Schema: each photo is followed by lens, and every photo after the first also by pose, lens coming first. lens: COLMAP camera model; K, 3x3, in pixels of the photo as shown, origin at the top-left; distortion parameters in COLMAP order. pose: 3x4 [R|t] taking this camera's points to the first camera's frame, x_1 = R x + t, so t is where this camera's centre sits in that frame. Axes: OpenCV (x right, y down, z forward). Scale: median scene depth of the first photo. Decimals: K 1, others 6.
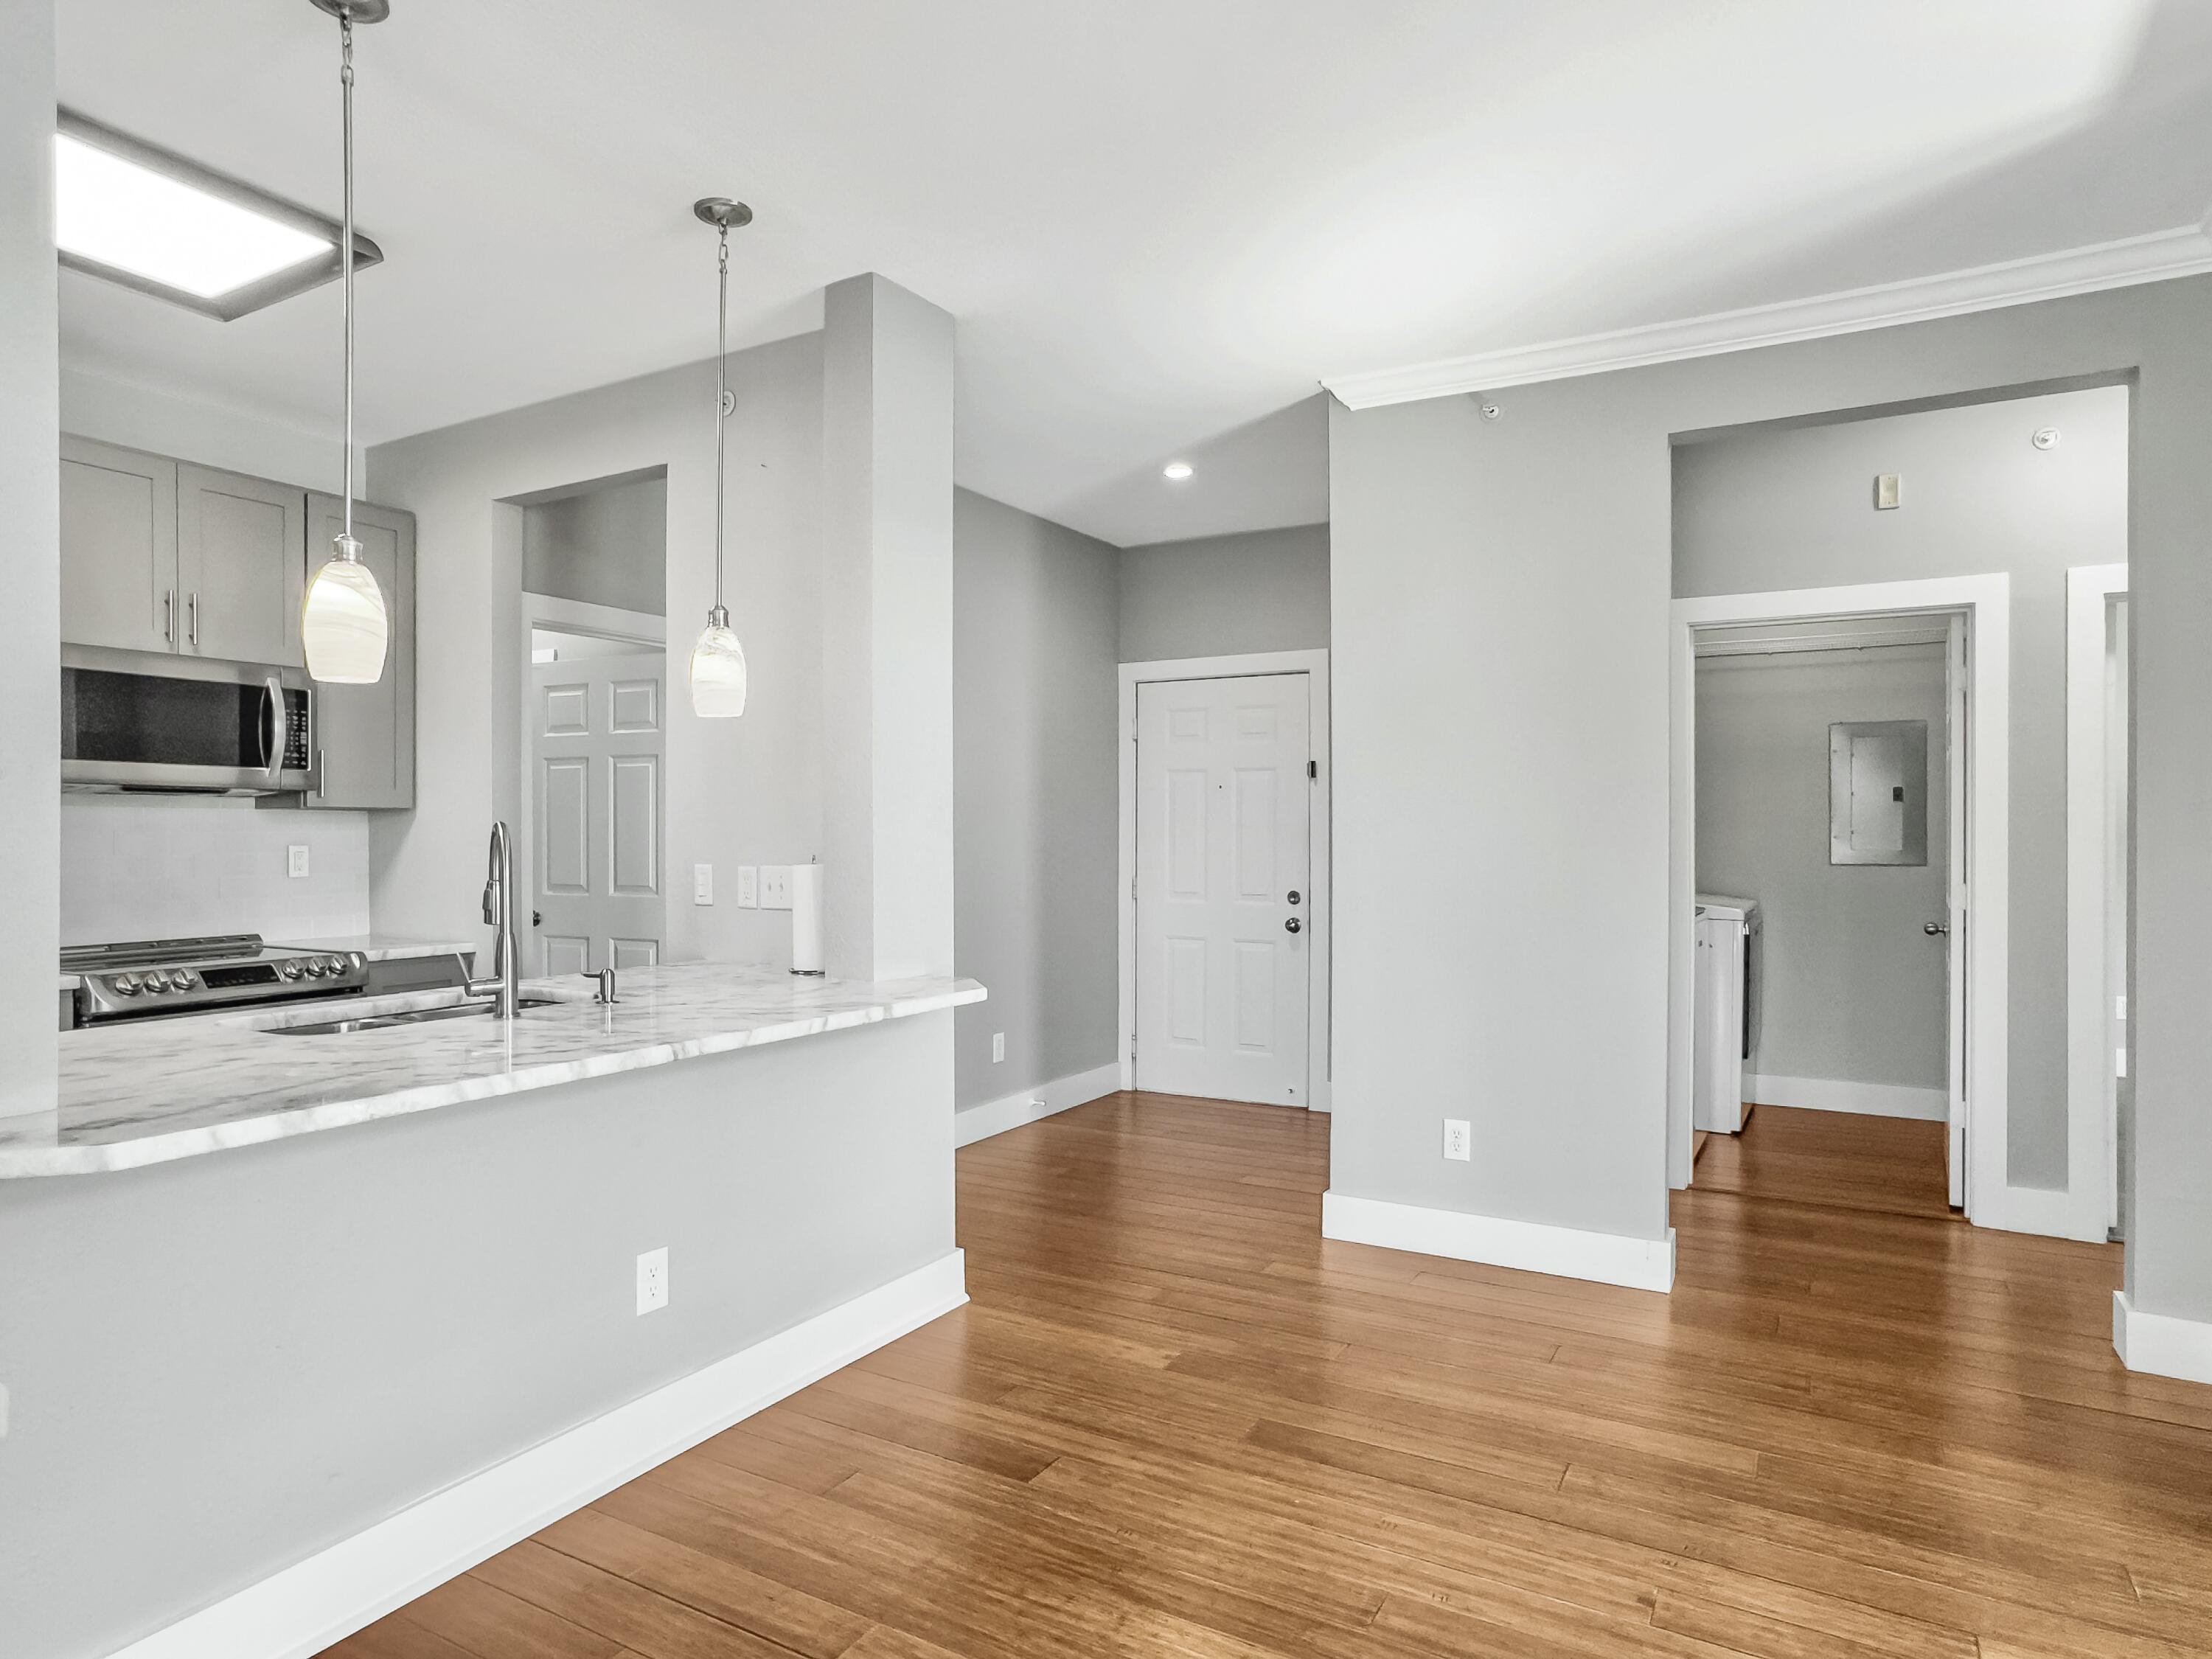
lens RADIAL K [[1282.0, 0, 1110.1], [0, 1282.0, 829.8], [0, 0, 1]] dist [-0.025392, 0.018868]
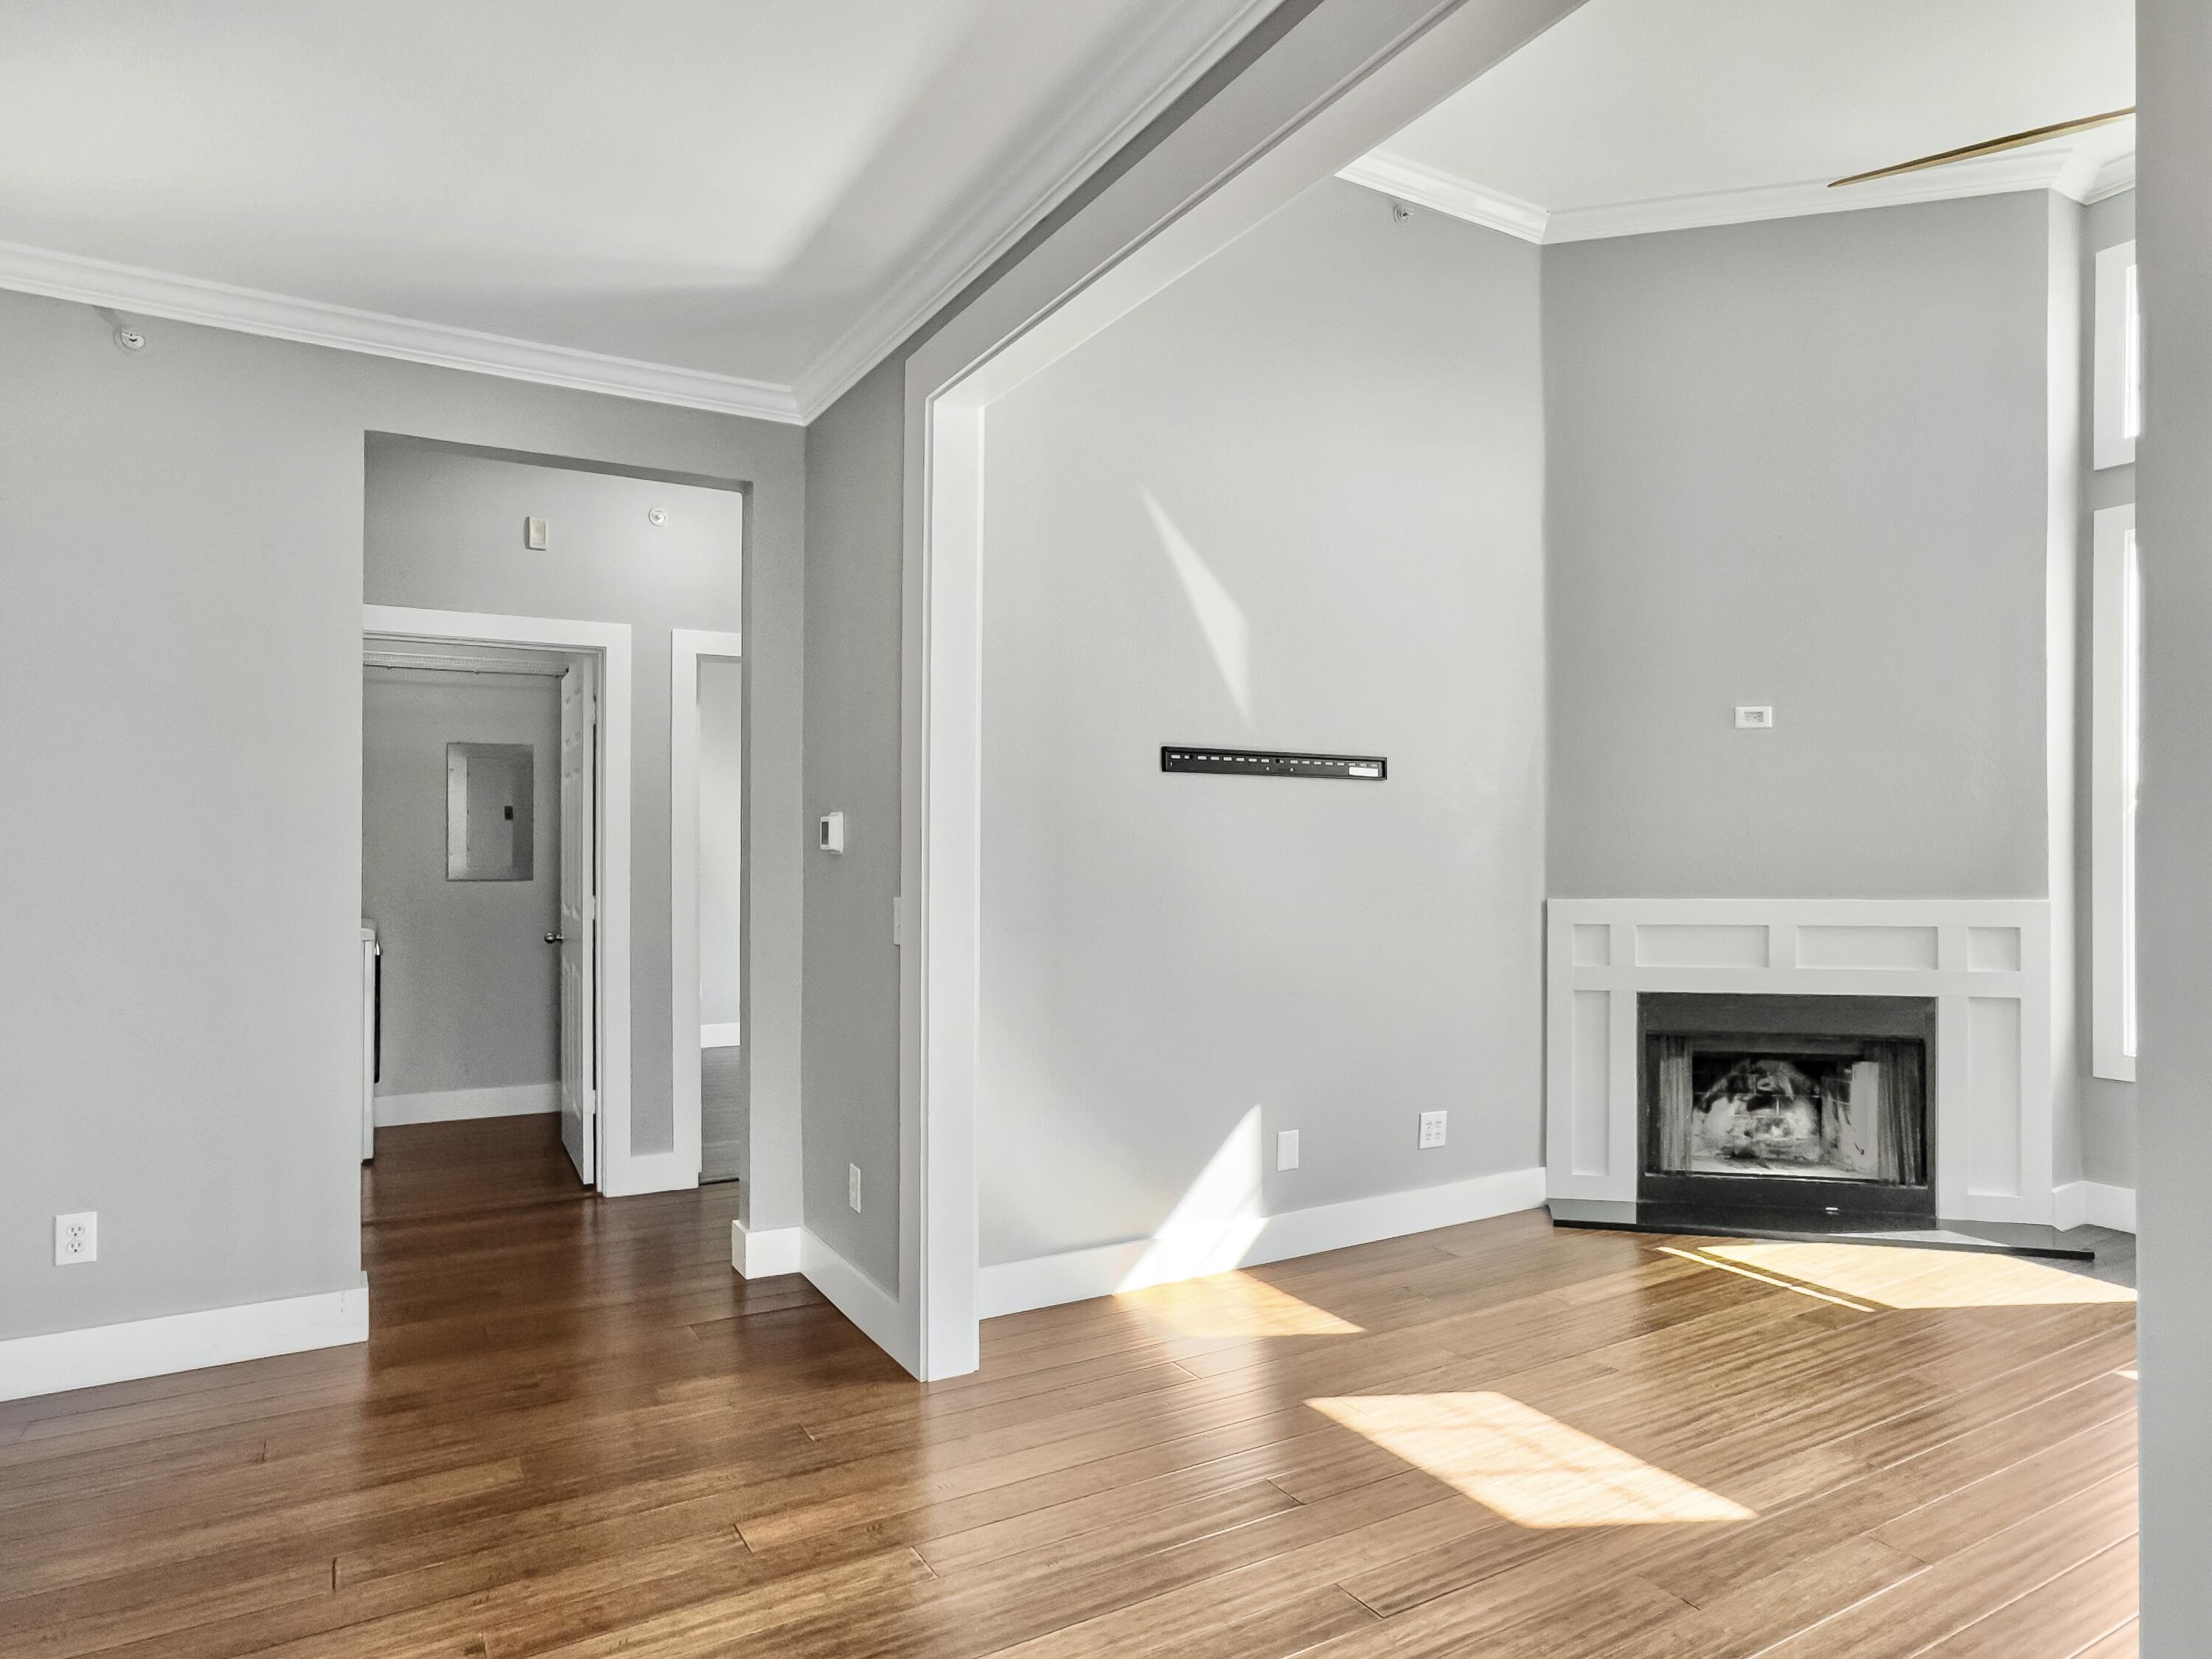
lens RADIAL K [[1282.0, 0, 1111.2], [0, 1282.0, 822.4], [0, 0, 1]] dist [-0.025392, 0.018868]
pose [[0.493505, 0.018593, 0.869544, -0.097378], [-0.002727, 0.999800, -0.019830, -0.000675], [-0.869739, 0.007415, 0.493456, 0.051781]]
